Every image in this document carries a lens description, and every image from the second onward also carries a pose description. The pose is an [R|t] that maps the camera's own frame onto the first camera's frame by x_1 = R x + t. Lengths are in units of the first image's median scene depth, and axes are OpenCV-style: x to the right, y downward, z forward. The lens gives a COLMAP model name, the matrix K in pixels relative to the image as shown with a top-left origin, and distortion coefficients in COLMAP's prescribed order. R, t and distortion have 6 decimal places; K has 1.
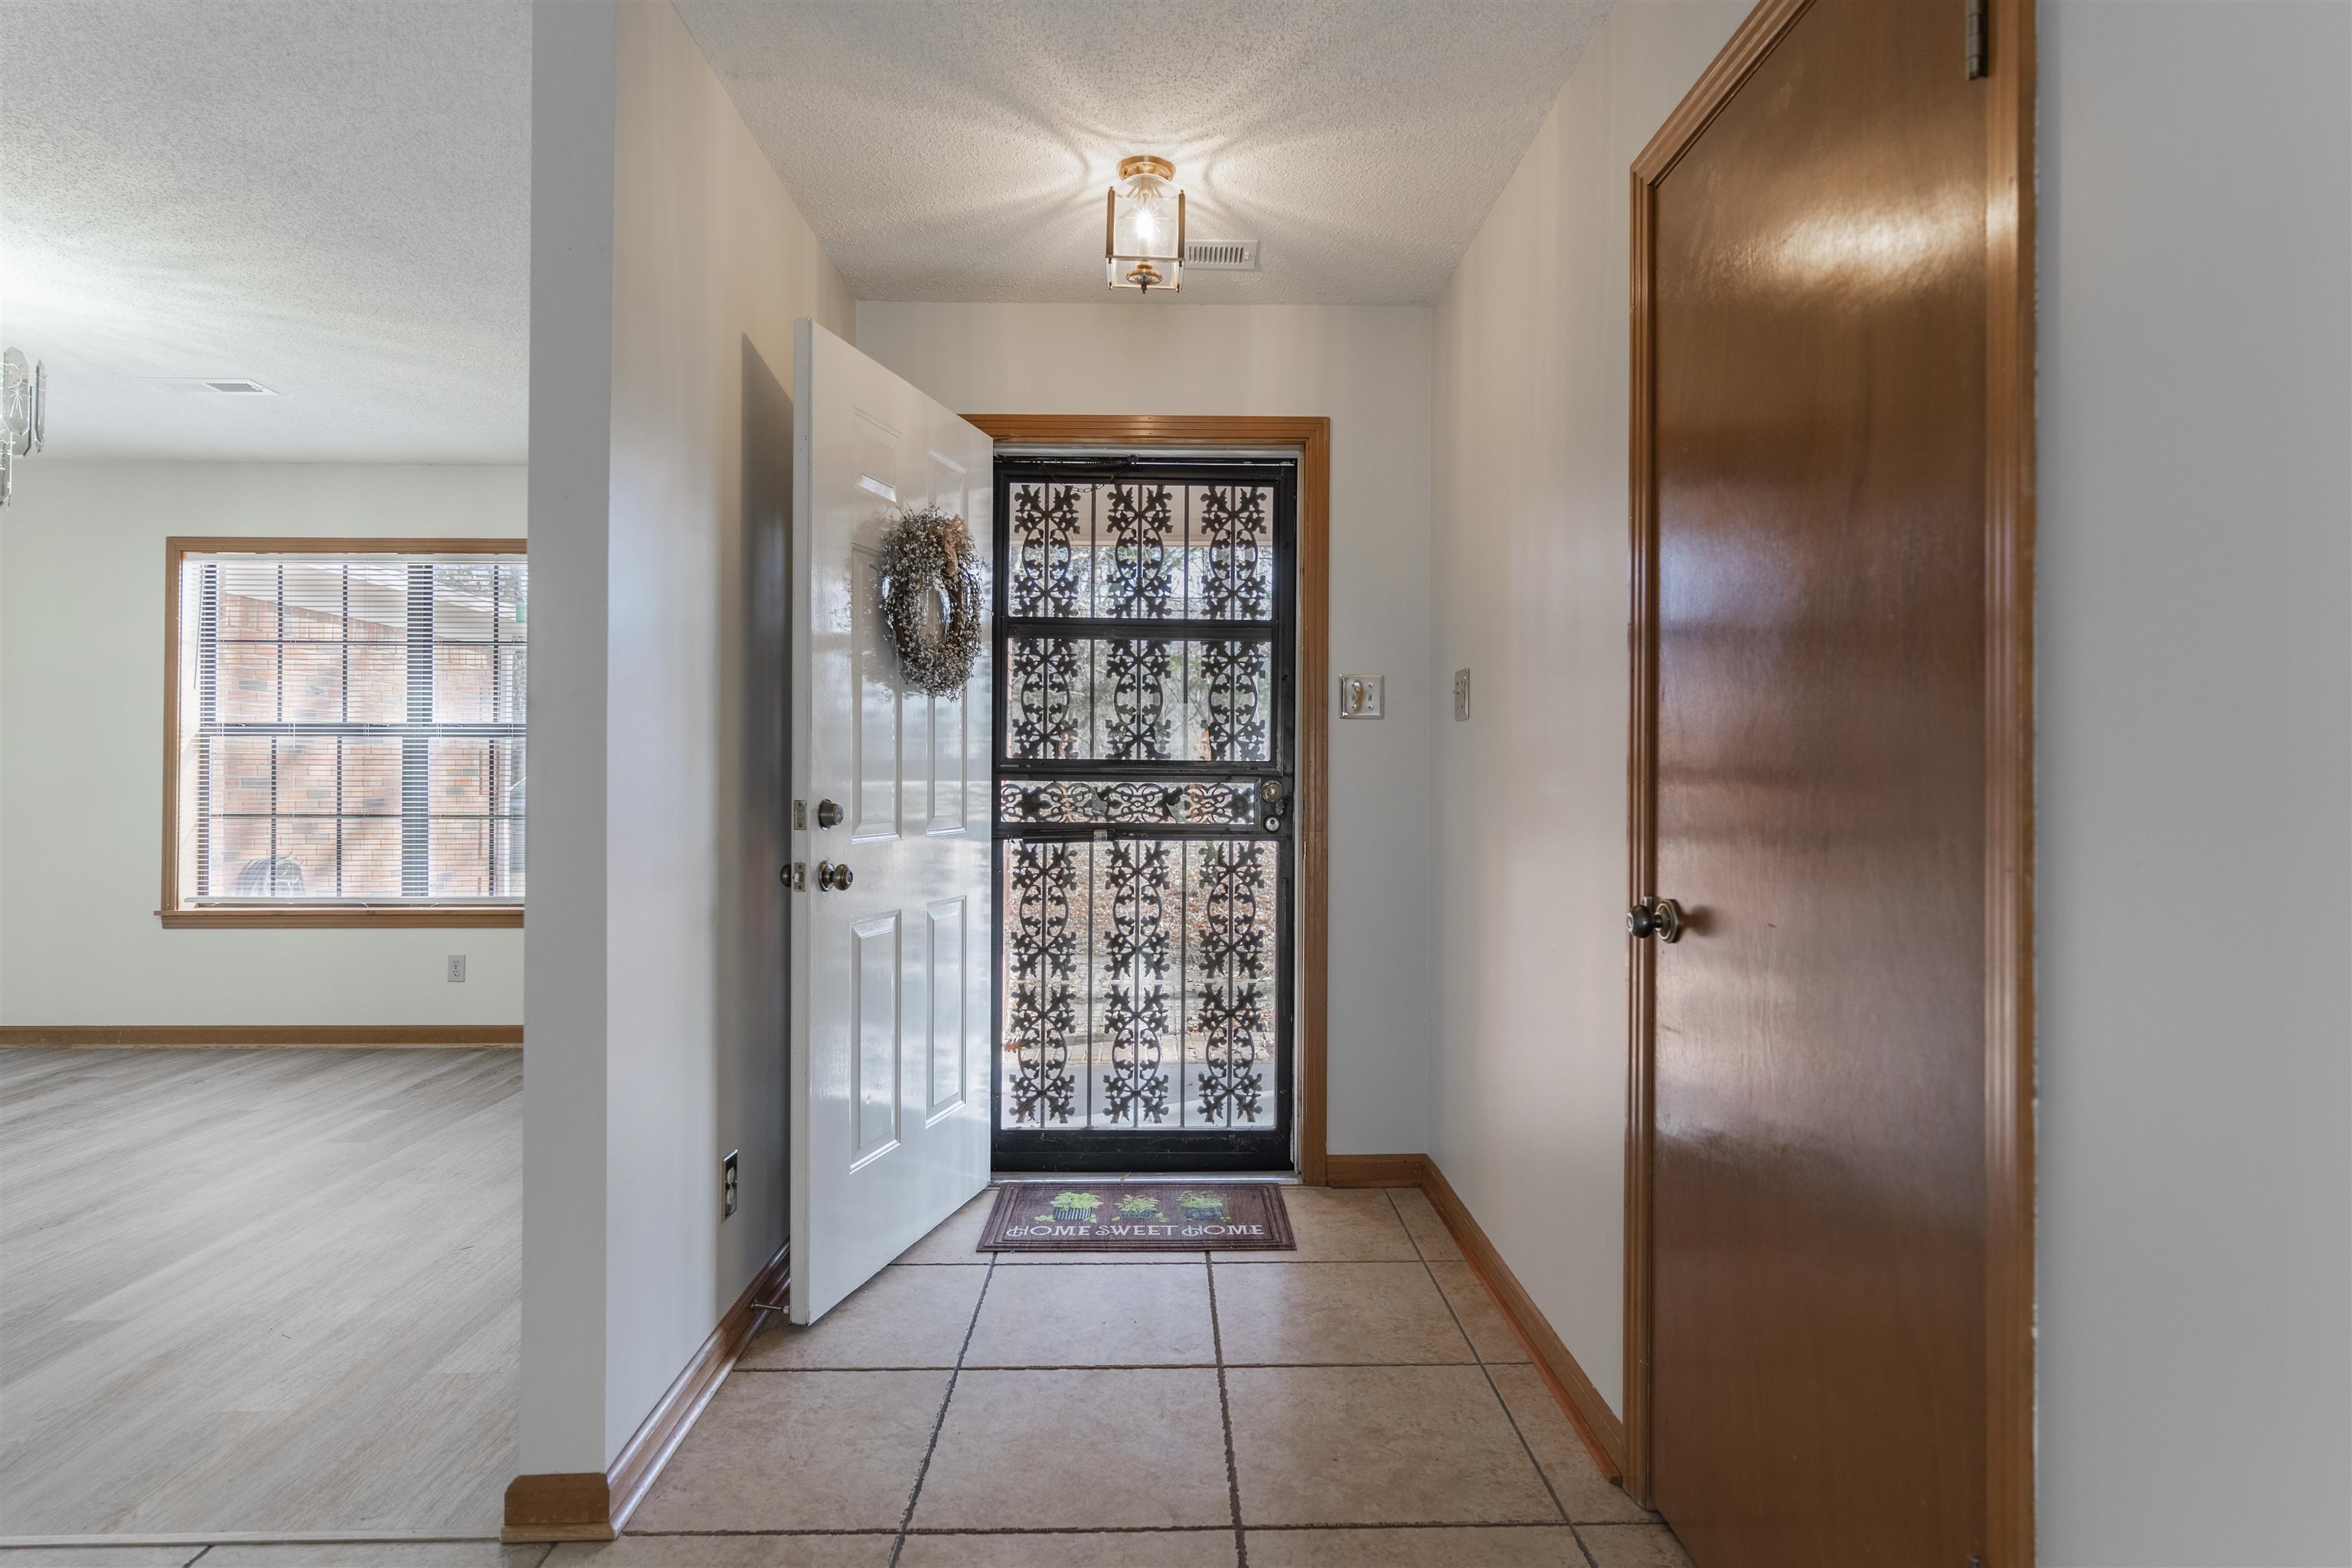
lens RADIAL K [[1228.5, 0, 1168.2], [0, 1228.5, 770.7], [0, 0, 1]] dist [0.006188, 0.000784]
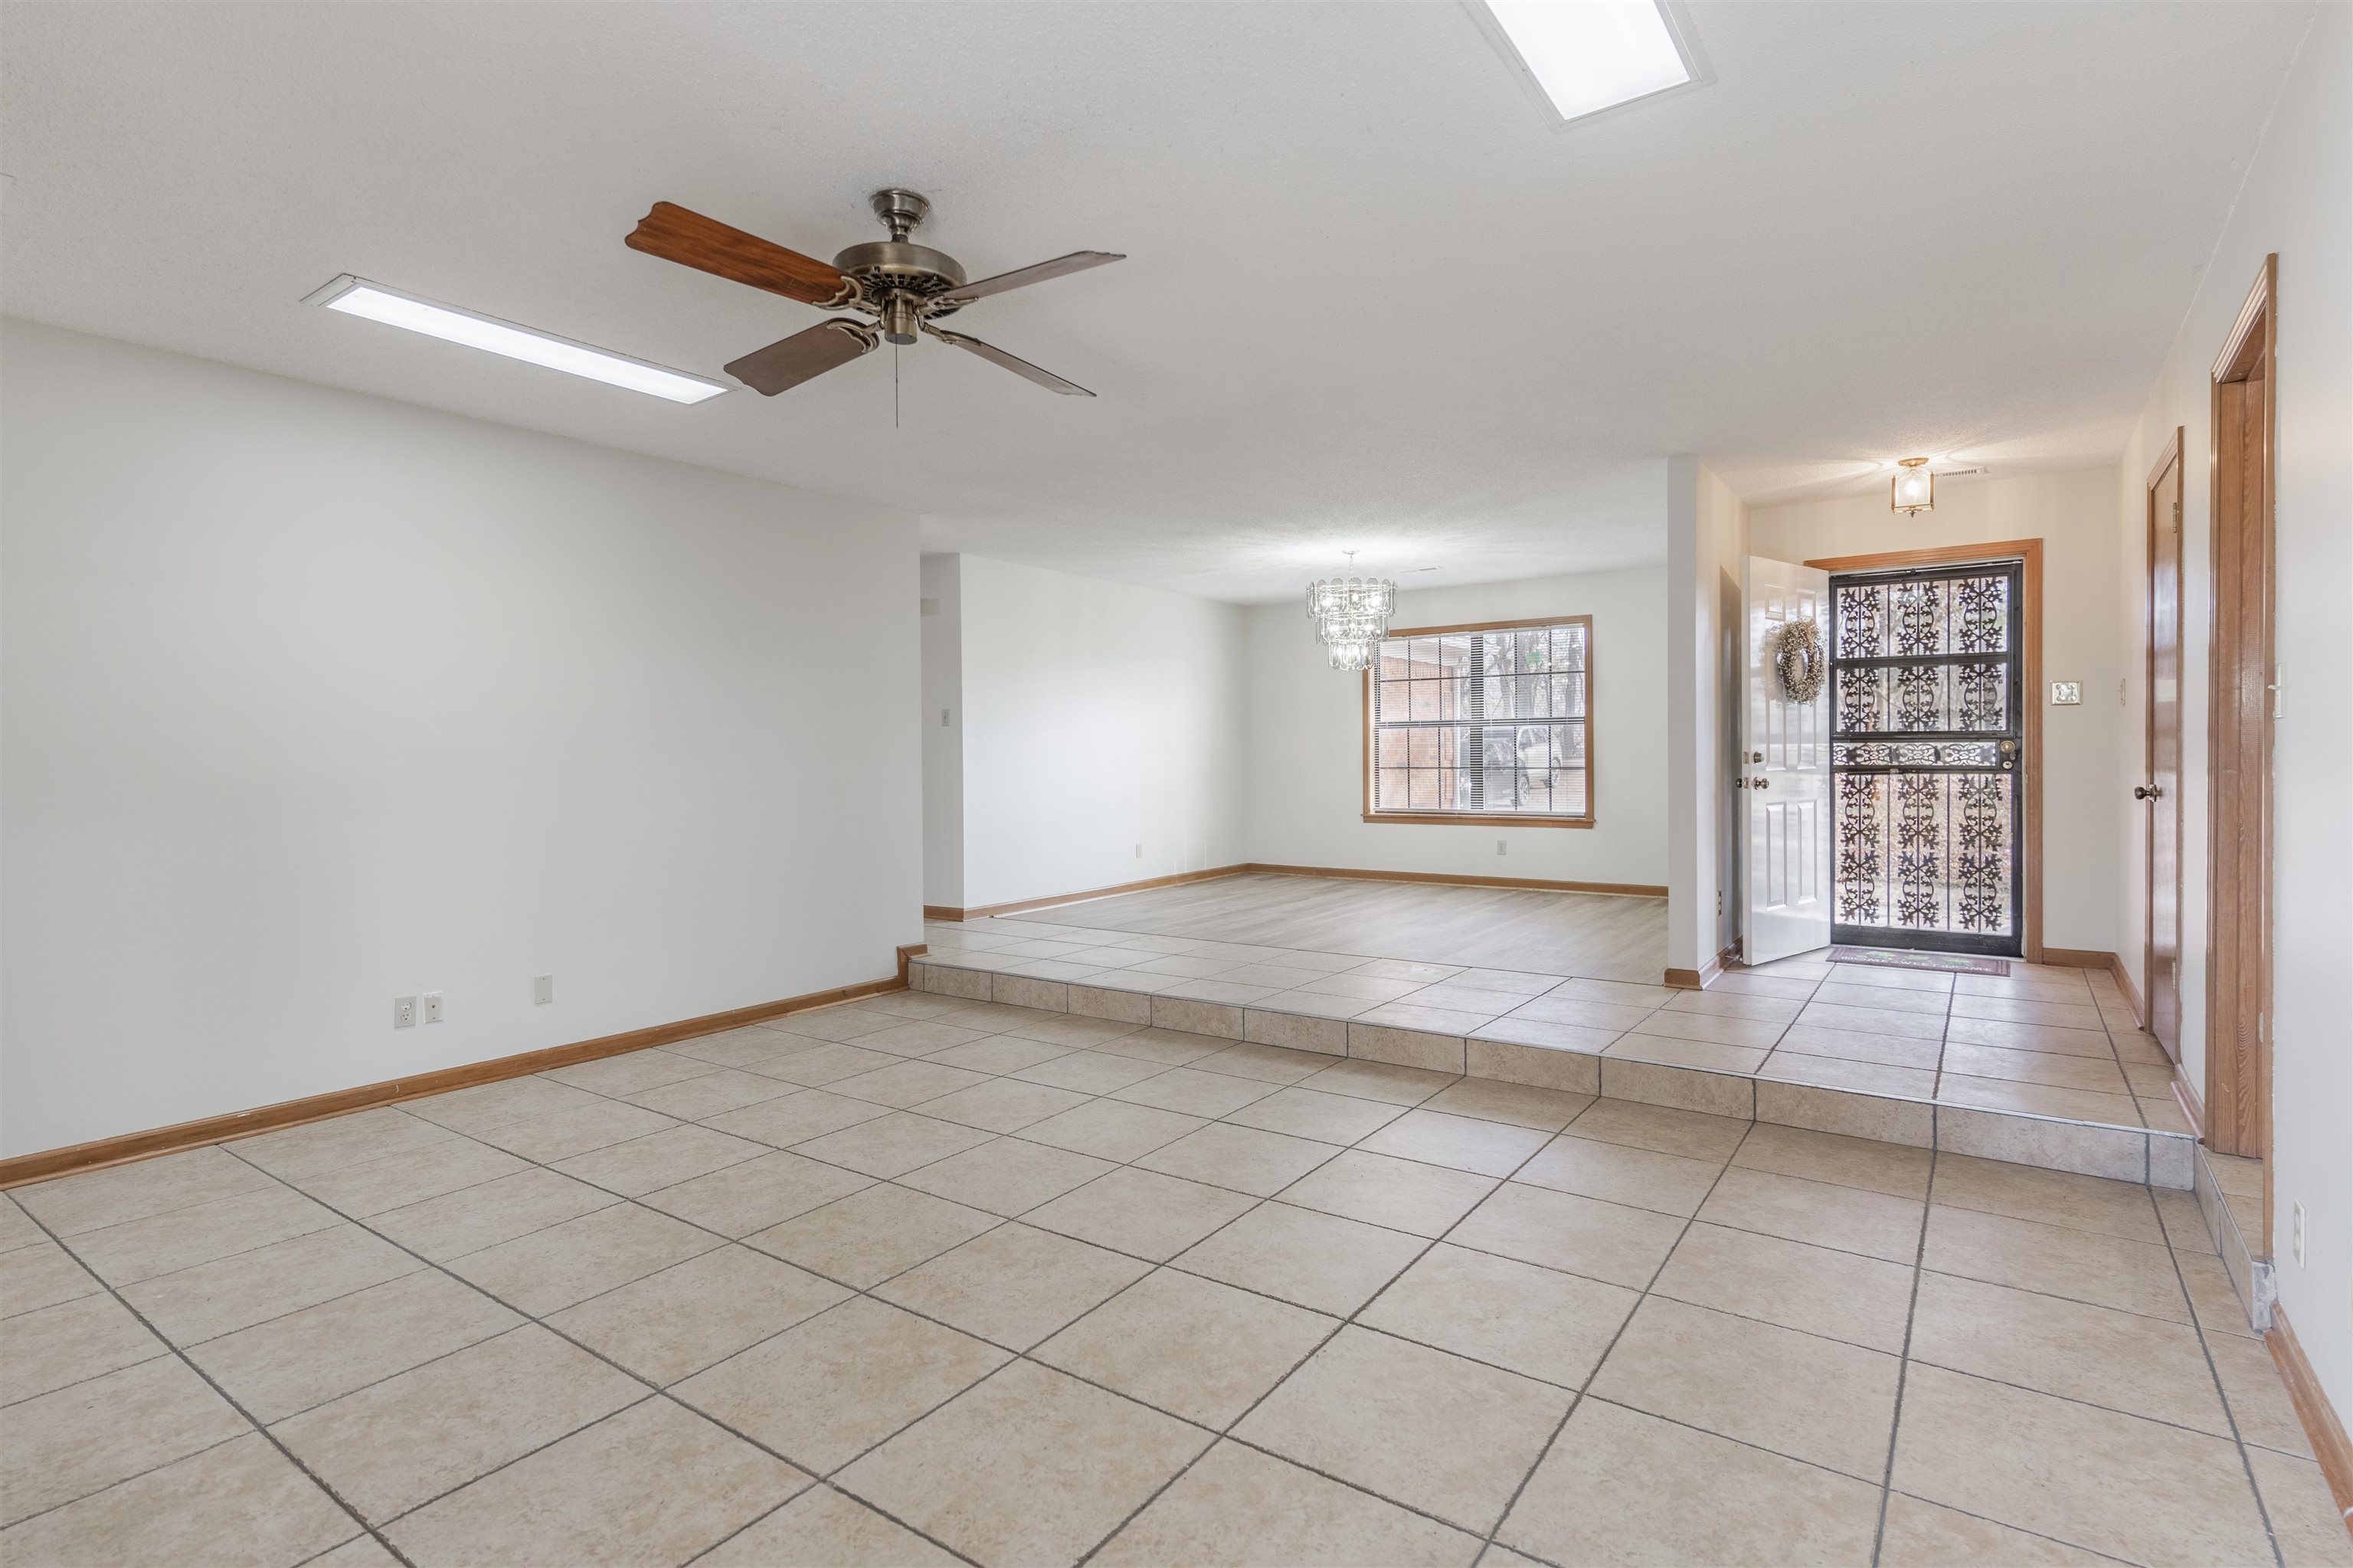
lens RADIAL K [[1138.2, 0, 1183.1], [0, 1138.2, 767.8], [0, 0, 1]] dist [0.003712, 0.000323]
pose [[0.807874, -0.004163, -0.589341, 0.092973], [0.017912, 0.999687, 0.017493, -0.003206], [0.589084, -0.024688, 0.807695, -1.044309]]
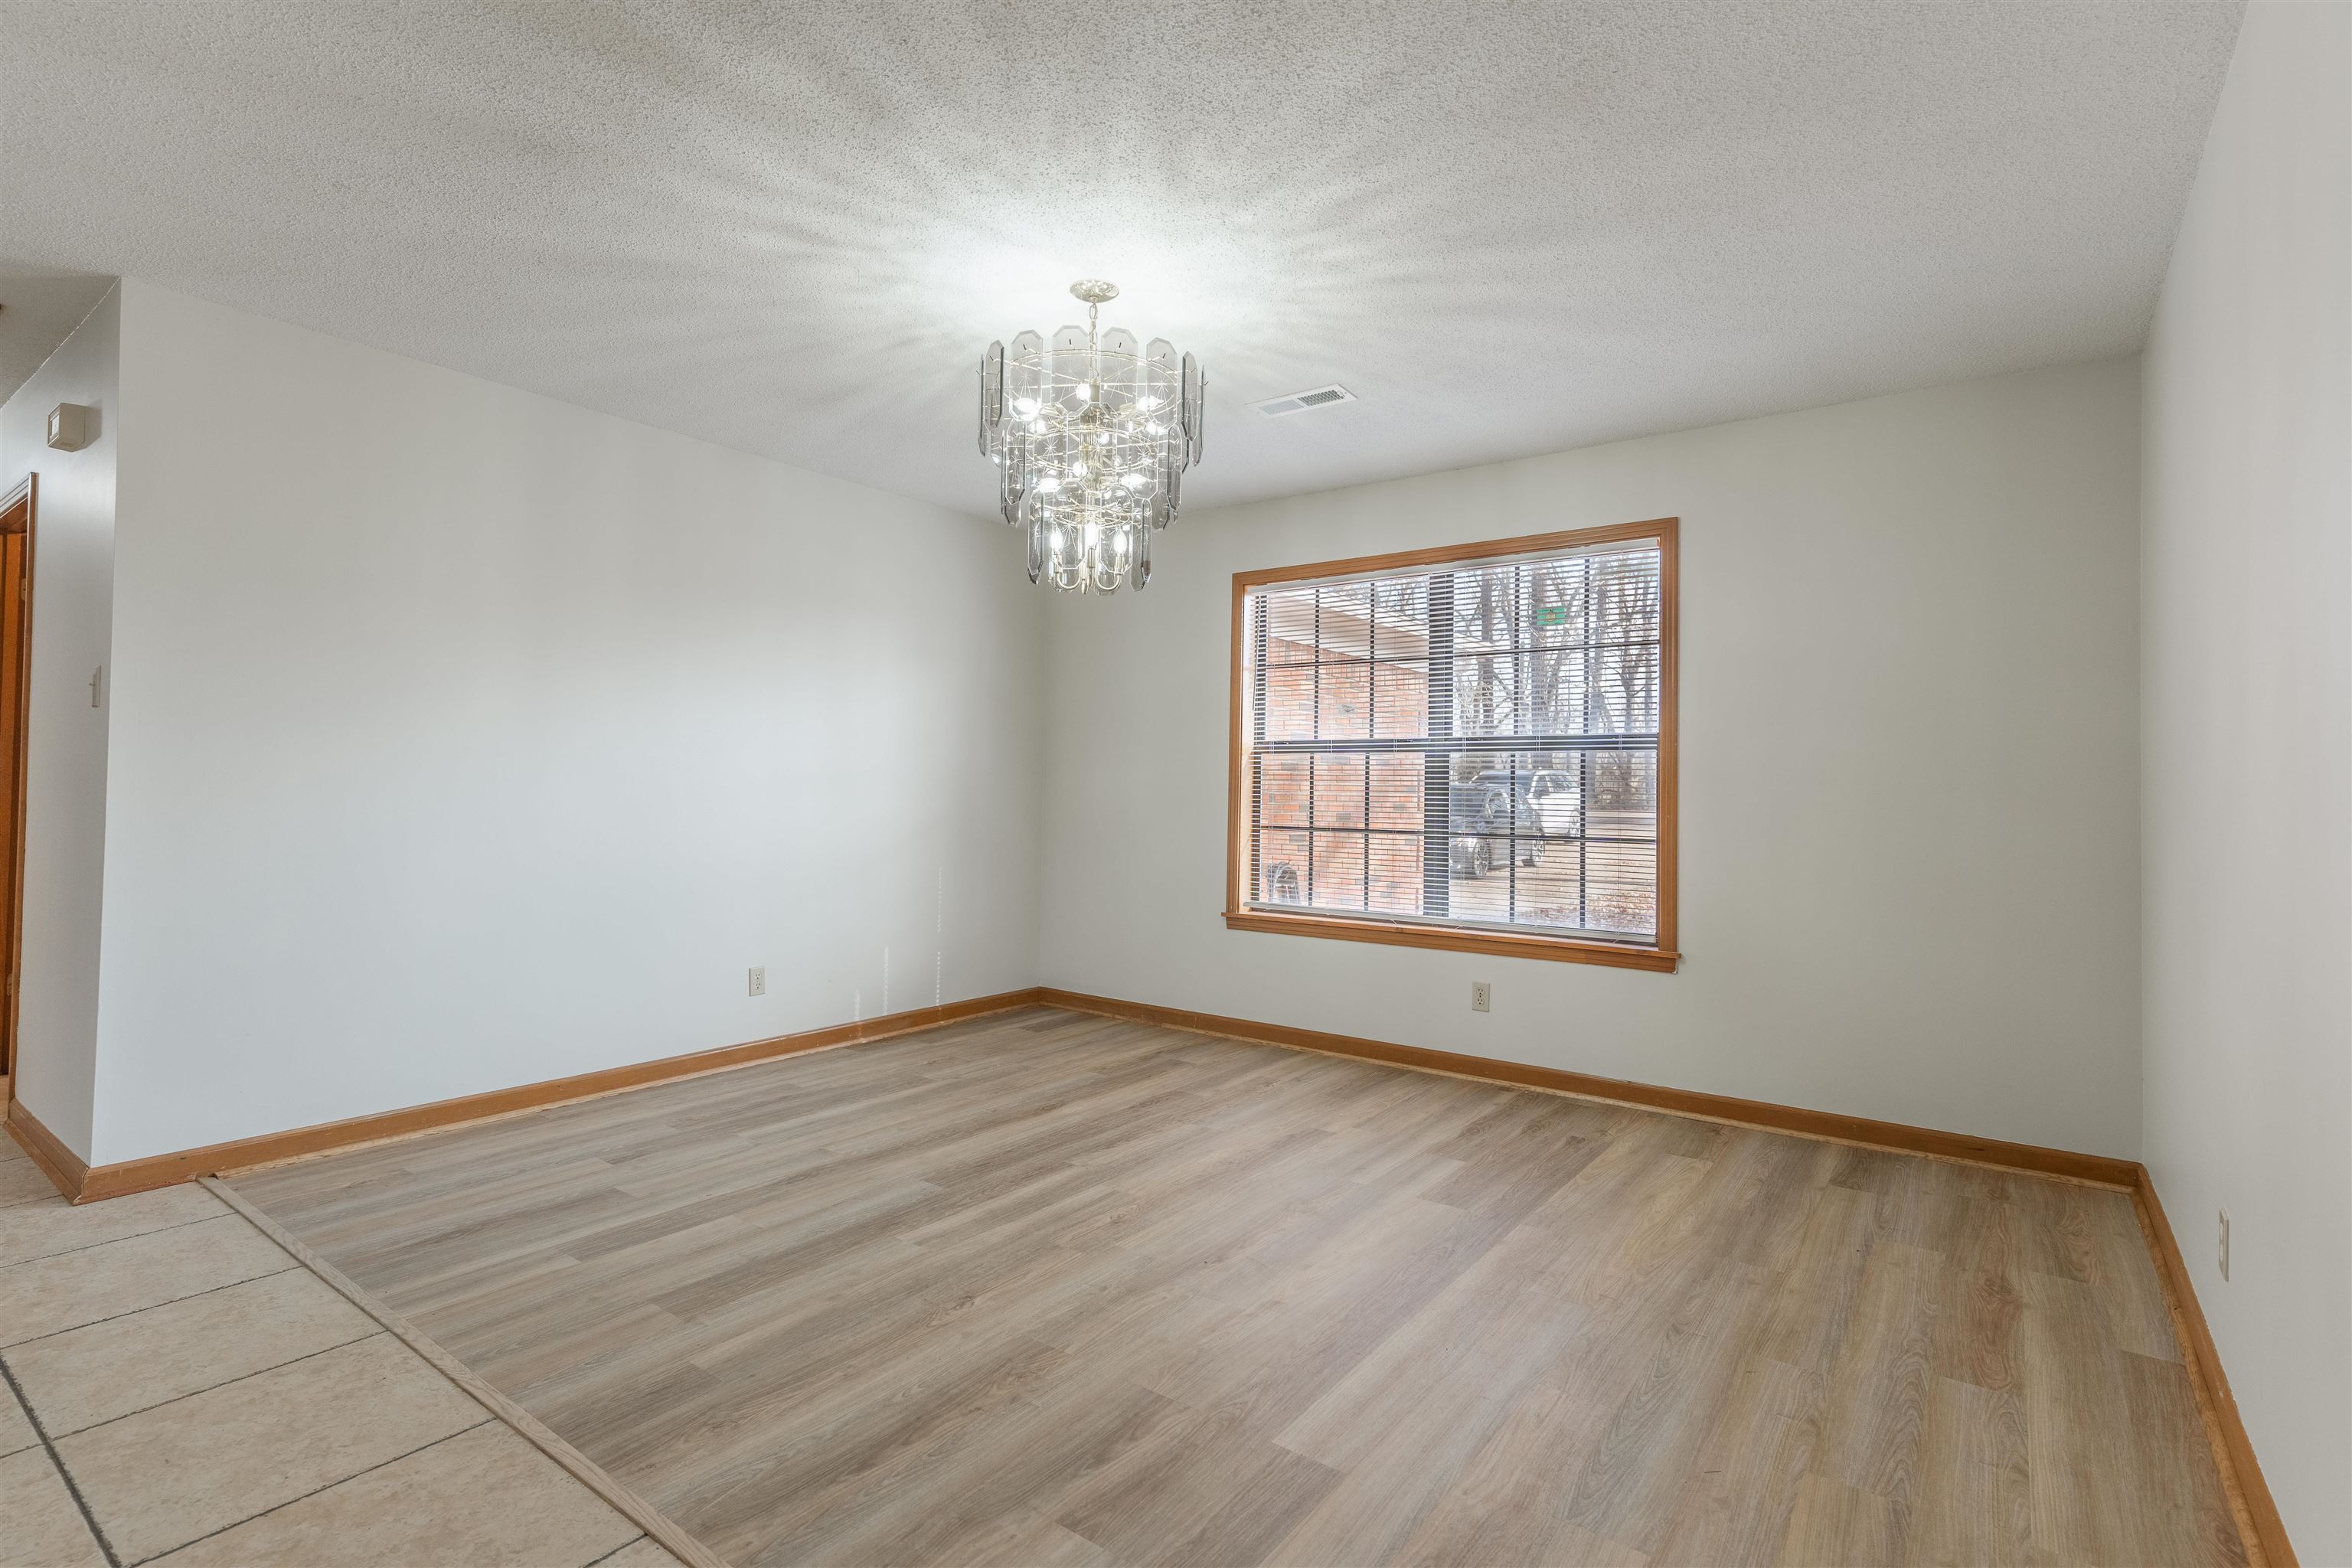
lens RADIAL K [[1137.7, 0, 1167.8], [0, 1137.7, 761.9], [0, 0, 1]] dist [0.003712, 0.000323]
pose [[0.786933, -0.007240, -0.616996, -0.337685], [-0.010652, 0.999623, -0.025315, 0.008207], [0.616947, 0.026494, 0.786559, 0.245115]]
